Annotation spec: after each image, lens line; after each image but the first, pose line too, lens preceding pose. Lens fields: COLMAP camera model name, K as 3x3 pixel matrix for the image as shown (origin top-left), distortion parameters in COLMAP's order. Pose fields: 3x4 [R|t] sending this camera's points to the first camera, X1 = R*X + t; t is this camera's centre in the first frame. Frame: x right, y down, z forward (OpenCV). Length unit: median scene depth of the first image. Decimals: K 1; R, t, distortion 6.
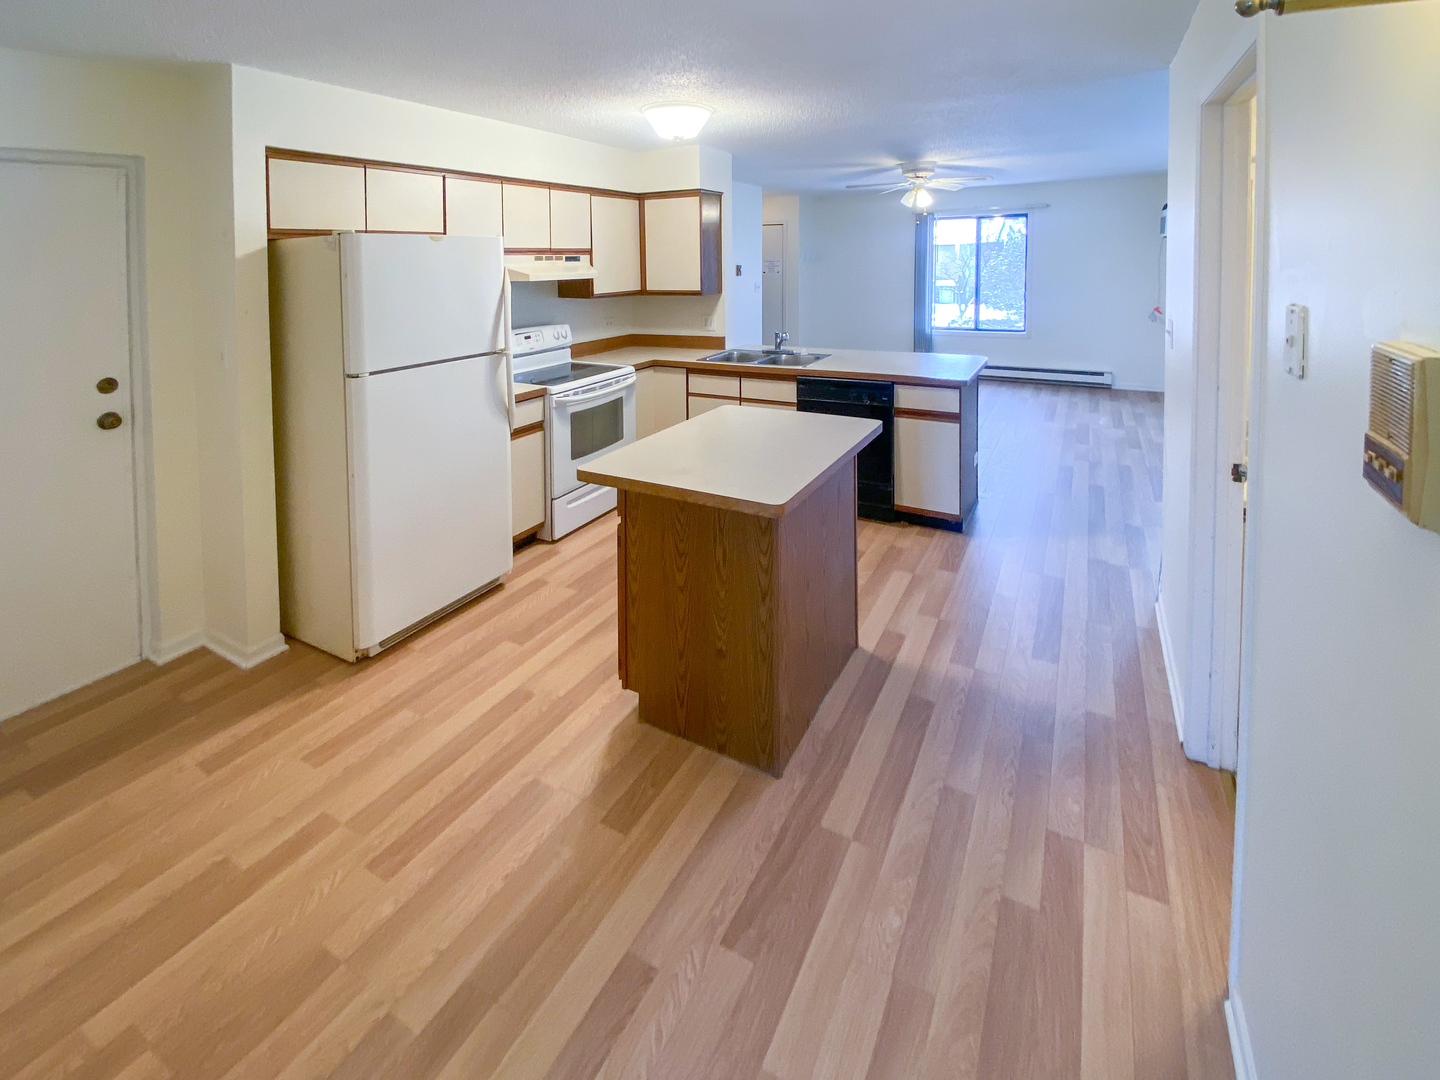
lens RADIAL K [[742.7, 0, 720.0], [0, 742.7, 540.0], [0, 0, 1]] dist [0.026217, -0.001038]
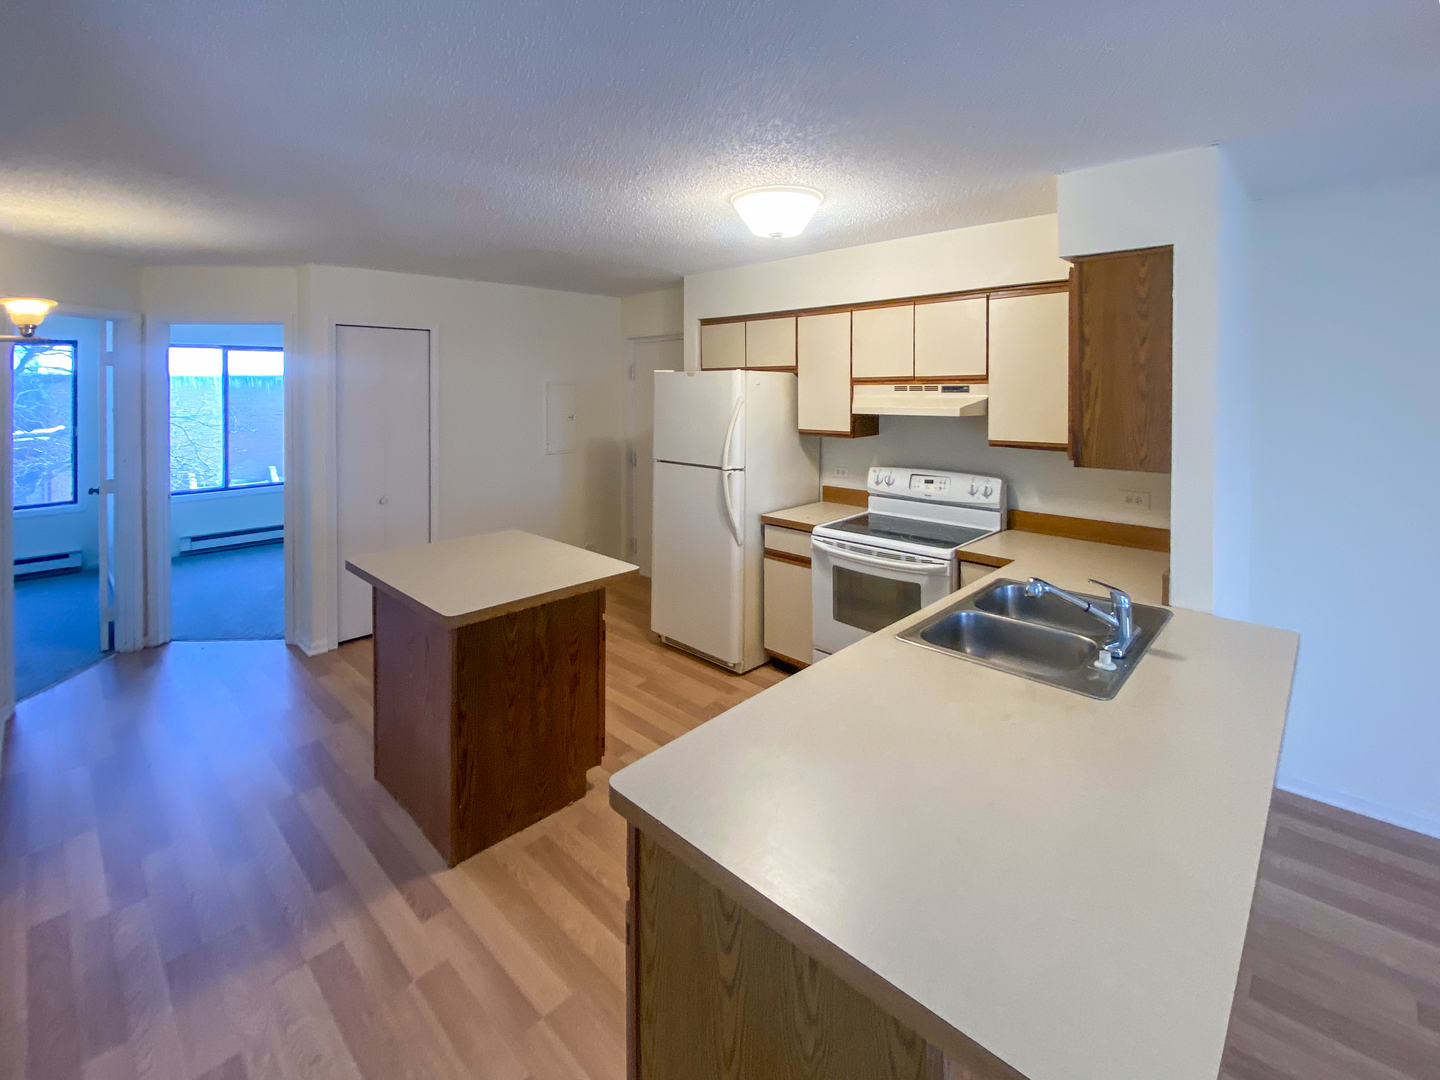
lens RADIAL K [[742.7, 0, 720.0], [0, 742.7, 540.0], [0, 0, 1]] dist [0.026217, -0.001038]
pose [[-0.400735, 0.233955, -0.885820, 0.696125], [-0.290010, 0.884741, 0.364867, -0.549521], [0.869083, 0.403111, -0.286698, 1.319188]]
